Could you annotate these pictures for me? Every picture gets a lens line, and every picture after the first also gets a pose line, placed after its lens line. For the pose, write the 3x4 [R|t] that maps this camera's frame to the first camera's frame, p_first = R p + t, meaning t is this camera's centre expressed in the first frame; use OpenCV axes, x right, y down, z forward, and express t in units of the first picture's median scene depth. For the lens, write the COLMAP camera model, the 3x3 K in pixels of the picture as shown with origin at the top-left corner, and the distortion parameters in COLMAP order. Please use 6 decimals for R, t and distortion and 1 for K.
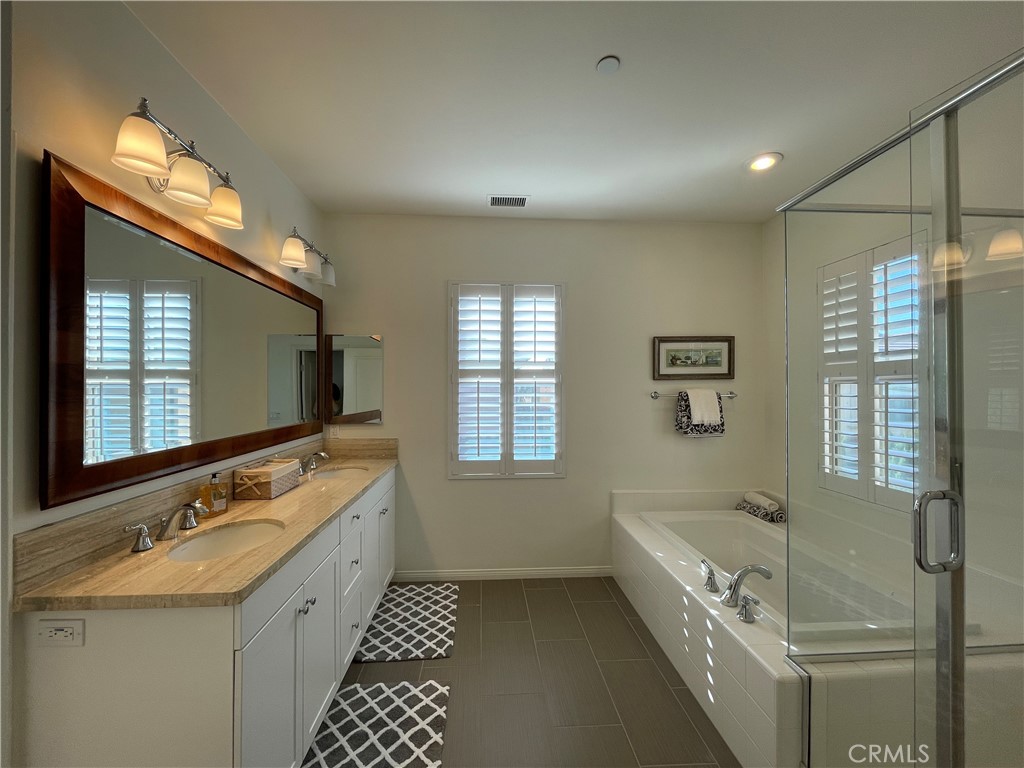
lens RADIAL K [[417.1, 0, 511.5], [0, 417.1, 382.9], [0, 0, 1]] dist [-0.004924, 0.001154]
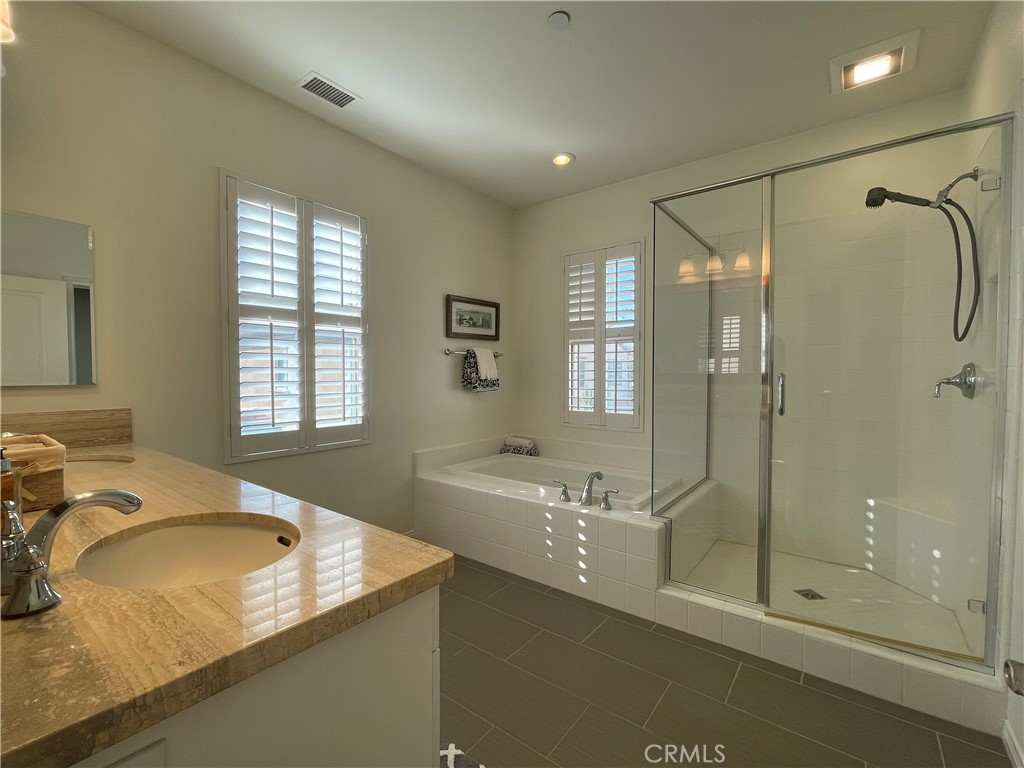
lens RADIAL K [[450.5, 0, 513.8], [0, 450.5, 387.4], [0, 0, 1]] dist [-0.003280, -0.000543]
pose [[0.654064, -0.024821, 0.756032, -0.392997], [-0.006676, 0.999233, 0.038581, 0.073257], [-0.756410, -0.030282, 0.653397, 0.163751]]
